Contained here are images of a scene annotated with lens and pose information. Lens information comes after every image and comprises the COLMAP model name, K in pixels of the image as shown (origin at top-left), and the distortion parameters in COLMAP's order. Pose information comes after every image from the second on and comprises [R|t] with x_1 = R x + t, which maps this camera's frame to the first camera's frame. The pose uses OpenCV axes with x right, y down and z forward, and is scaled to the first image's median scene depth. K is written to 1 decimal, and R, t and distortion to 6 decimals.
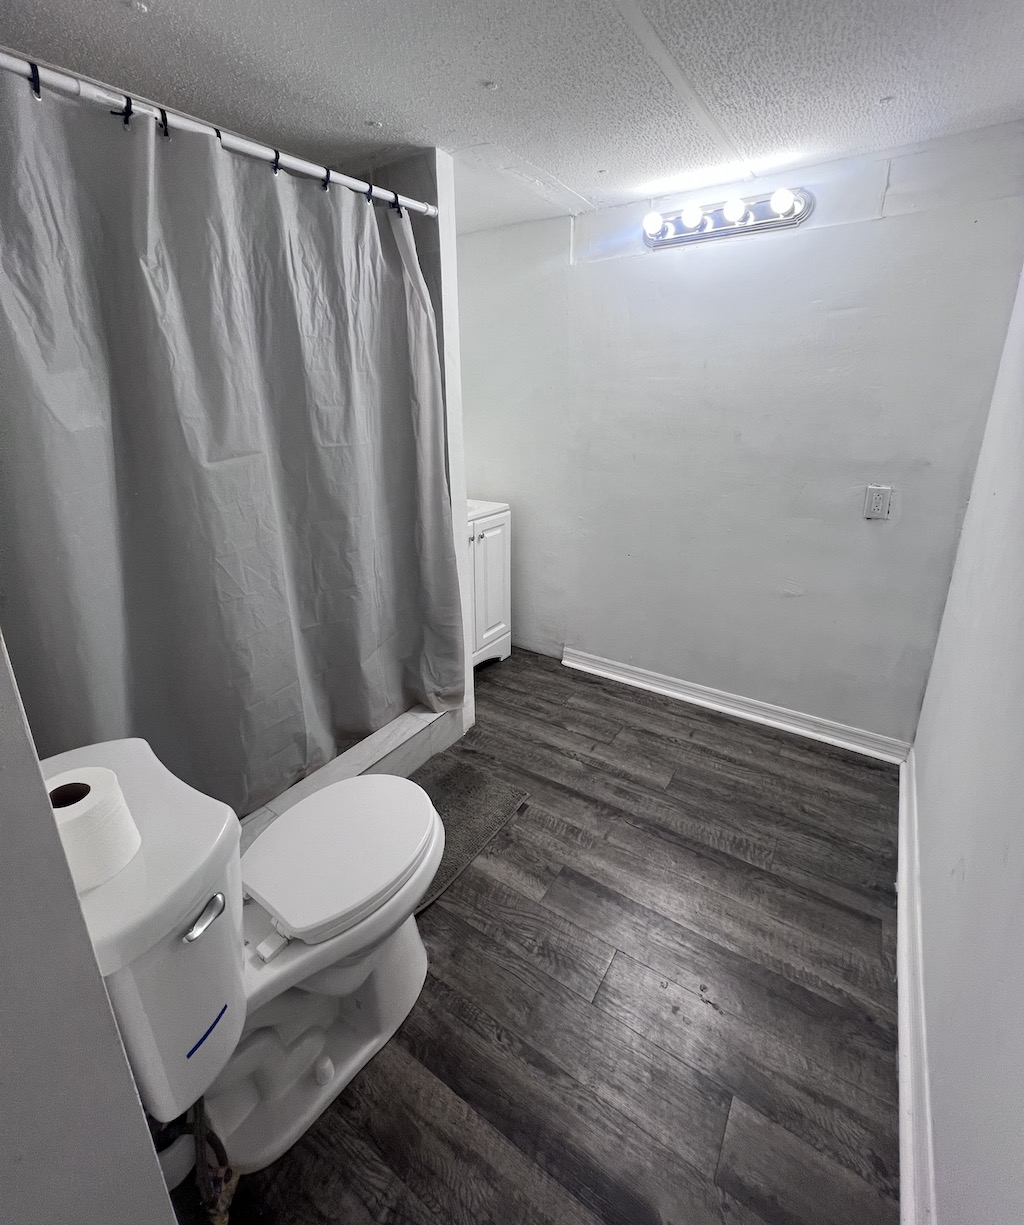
lens RADIAL K [[547.1, 0, 514.8], [0, 547.1, 553.9], [0, 0, 1]] dist [0.000963, 0.000239]
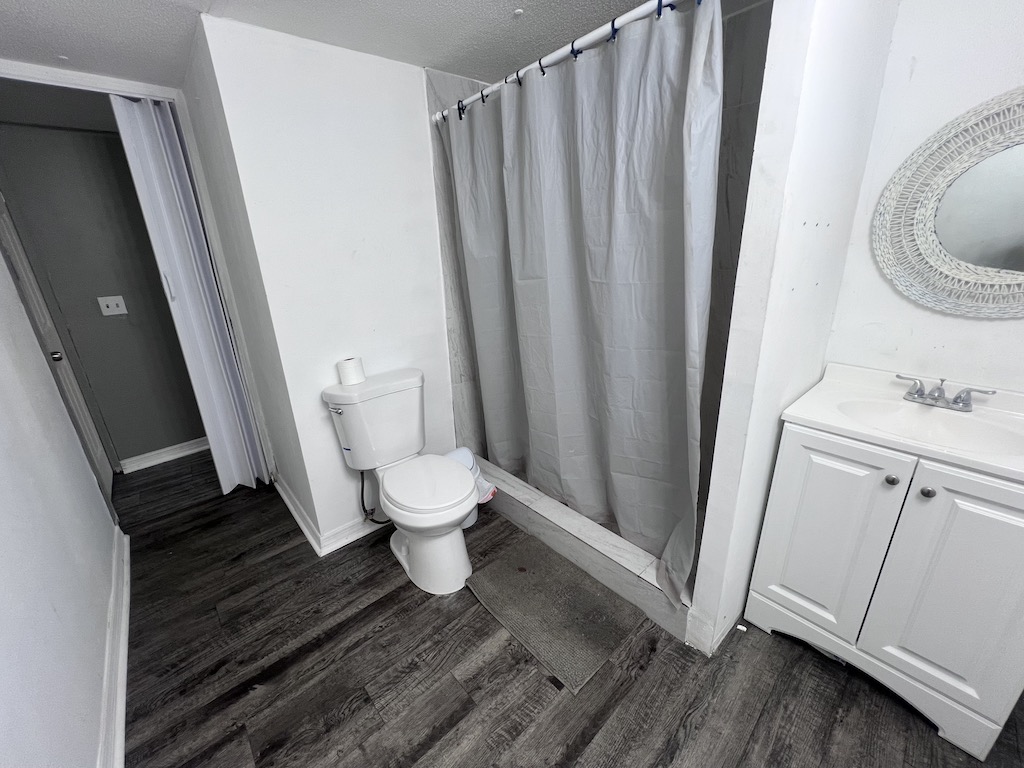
lens RADIAL K [[410.1, 0, 512.0], [0, 410.1, 388.5], [0, 0, 1]] dist [-0.000863, -0.000071]
pose [[-0.256538, 0.338952, -0.905152, 0.603110], [-0.231294, 0.887754, 0.397990, -0.304675], [0.938451, 0.311456, -0.149345, 1.041070]]
